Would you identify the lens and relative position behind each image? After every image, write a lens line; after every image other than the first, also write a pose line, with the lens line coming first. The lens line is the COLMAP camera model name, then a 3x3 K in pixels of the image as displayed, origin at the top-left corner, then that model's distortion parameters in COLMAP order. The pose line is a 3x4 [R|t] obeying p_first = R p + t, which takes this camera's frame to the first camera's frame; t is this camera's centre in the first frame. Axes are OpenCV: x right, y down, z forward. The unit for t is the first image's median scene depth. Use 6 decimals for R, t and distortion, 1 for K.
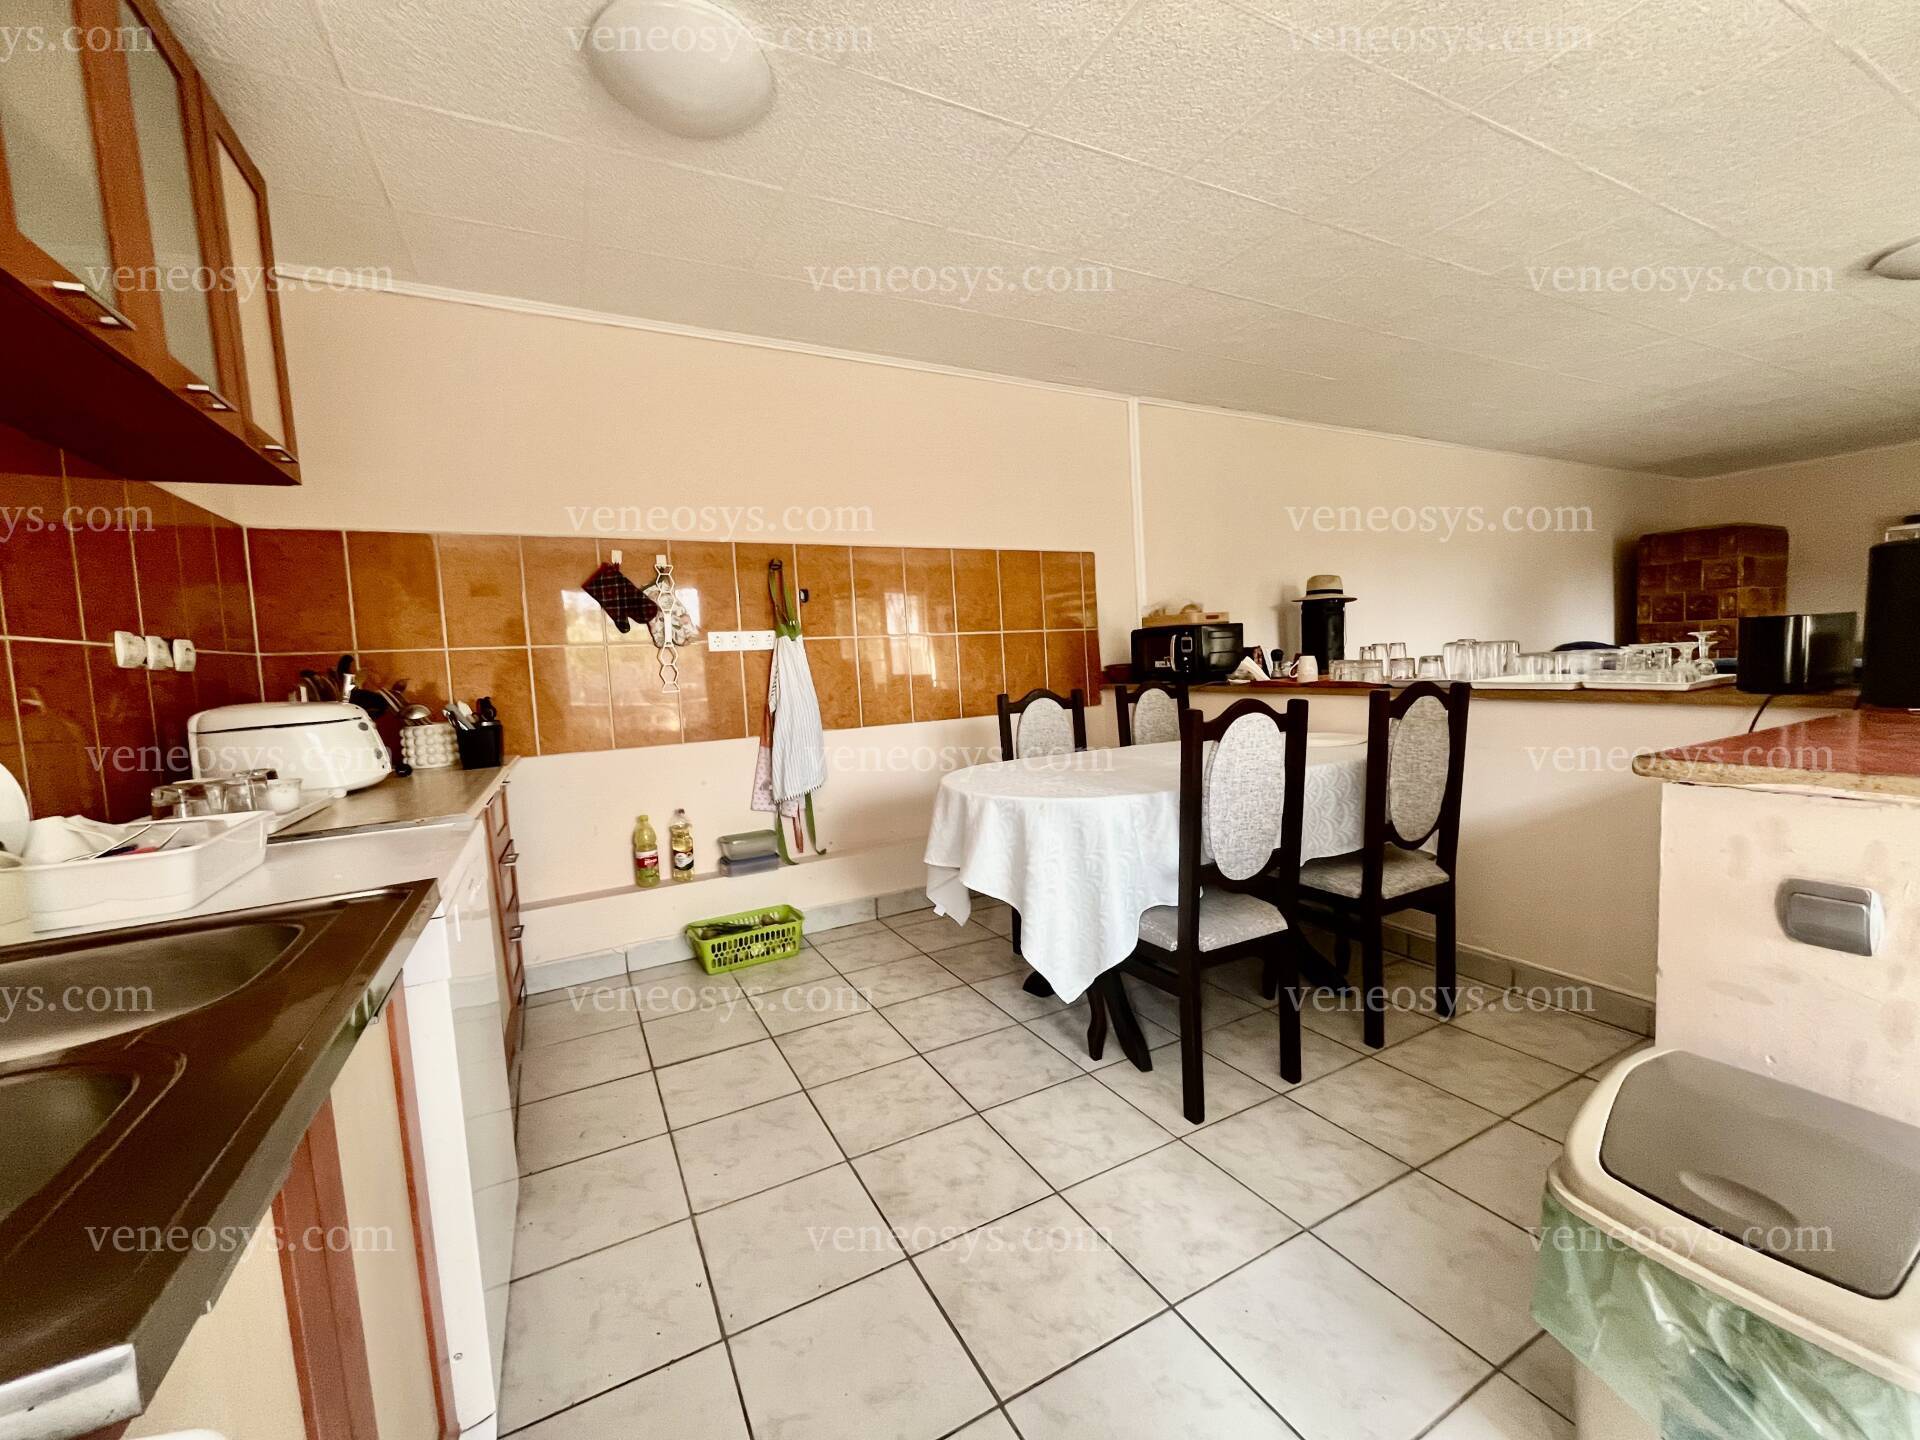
lens RADIAL K [[776.4, 0, 965.2], [0, 776.4, 715.5], [0, 0, 1]] dist [-0.002097, -0.000425]
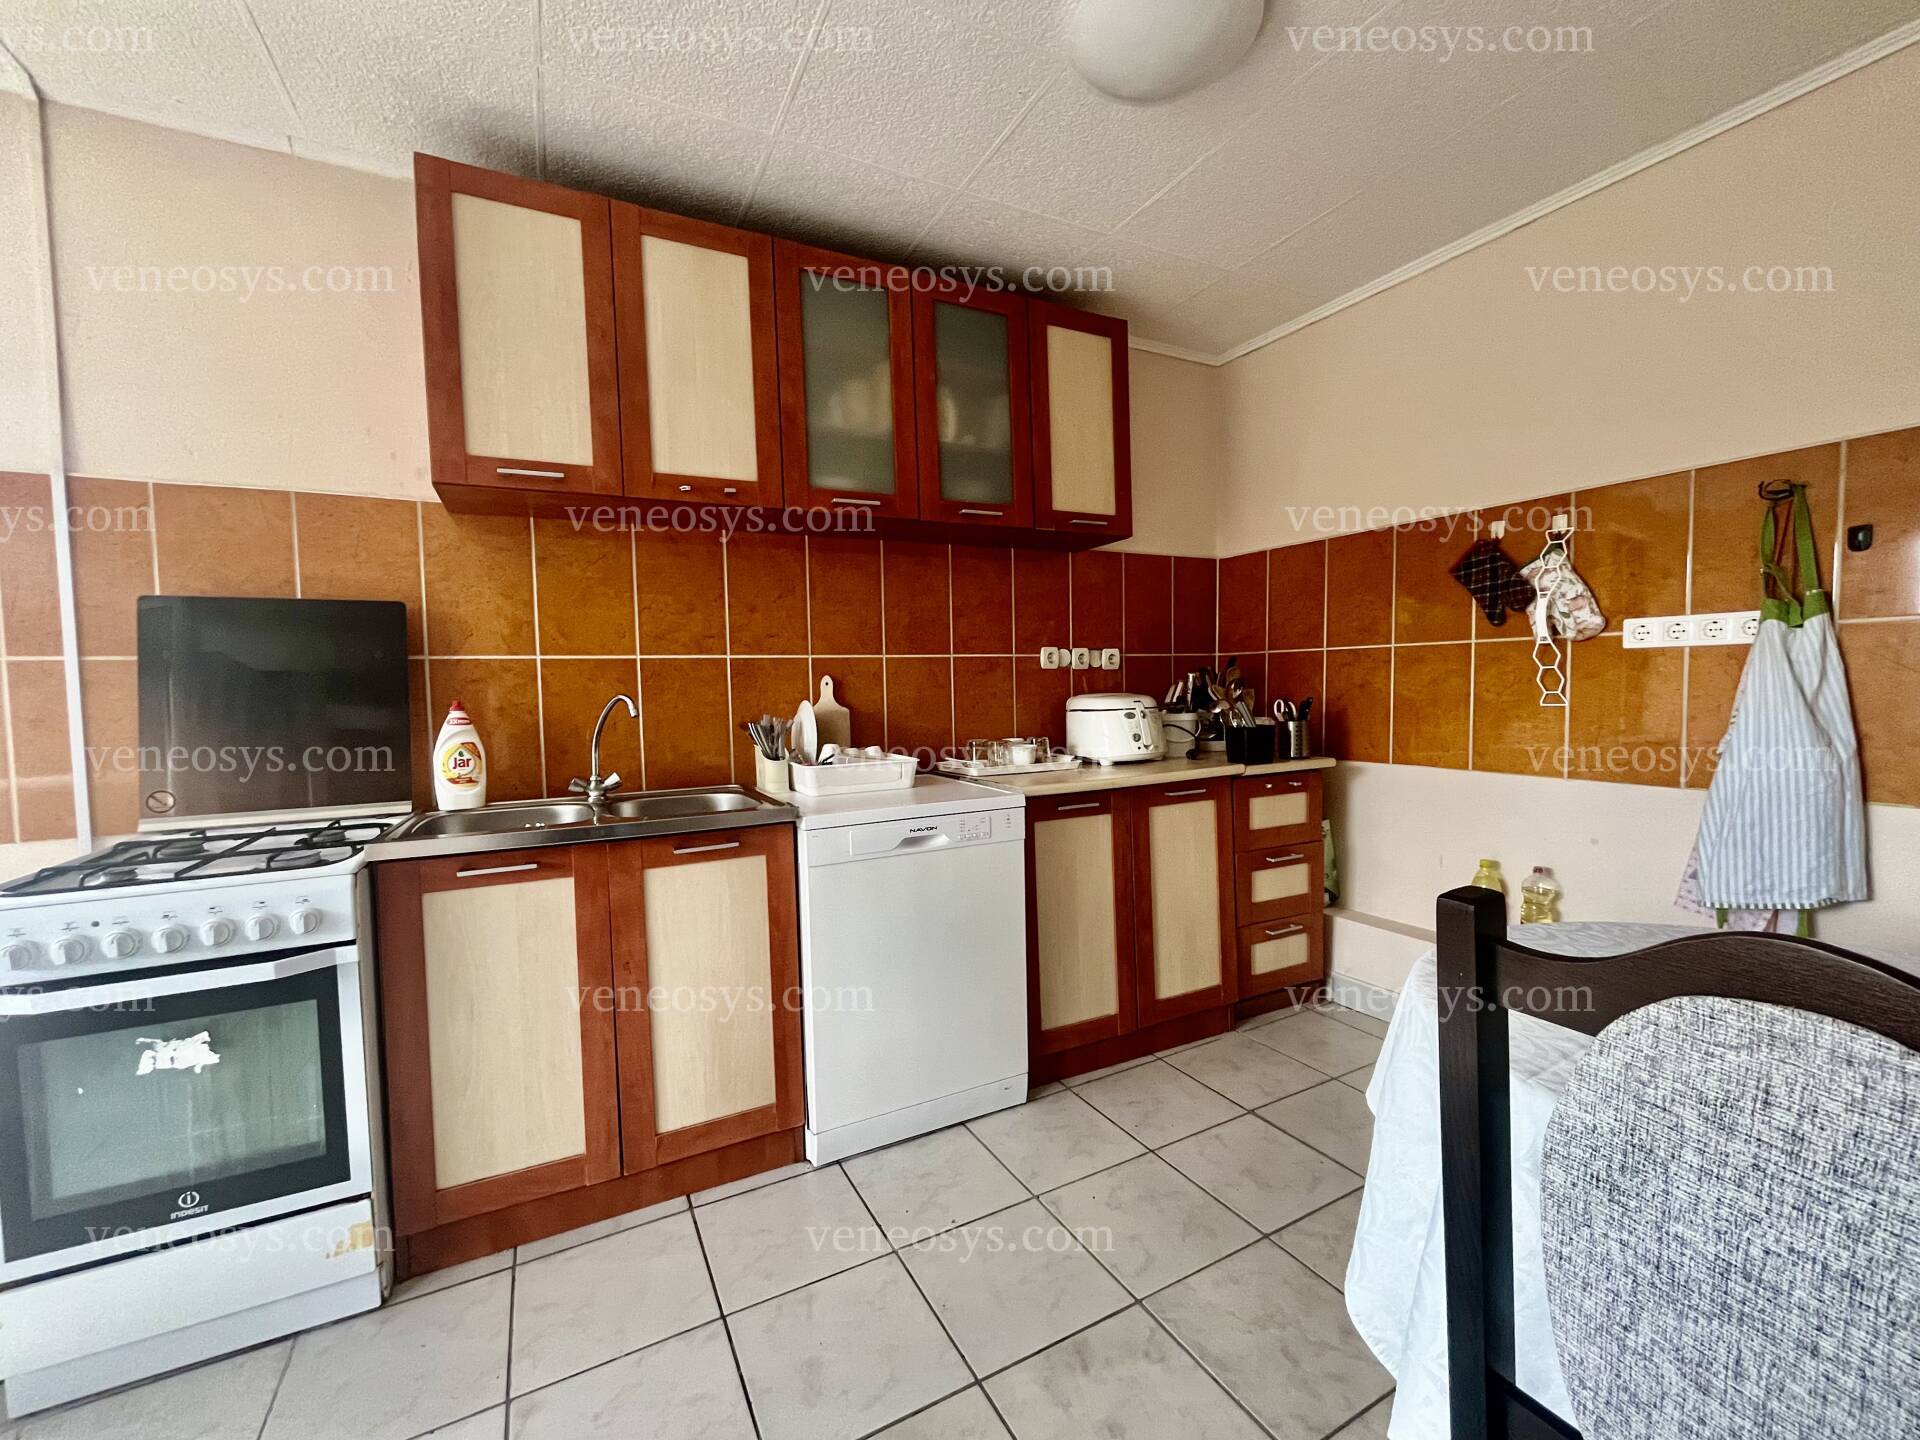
lens RADIAL K [[776.4, 0, 952.3], [0, 776.4, 719.5], [0, 0, 1]] dist [-0.002097, -0.000425]
pose [[-0.010518, 0.092390, -0.995667, 0.359566], [-0.054872, 0.994169, 0.092831, -0.056049], [0.998438, 0.055611, -0.005387, 0.467179]]
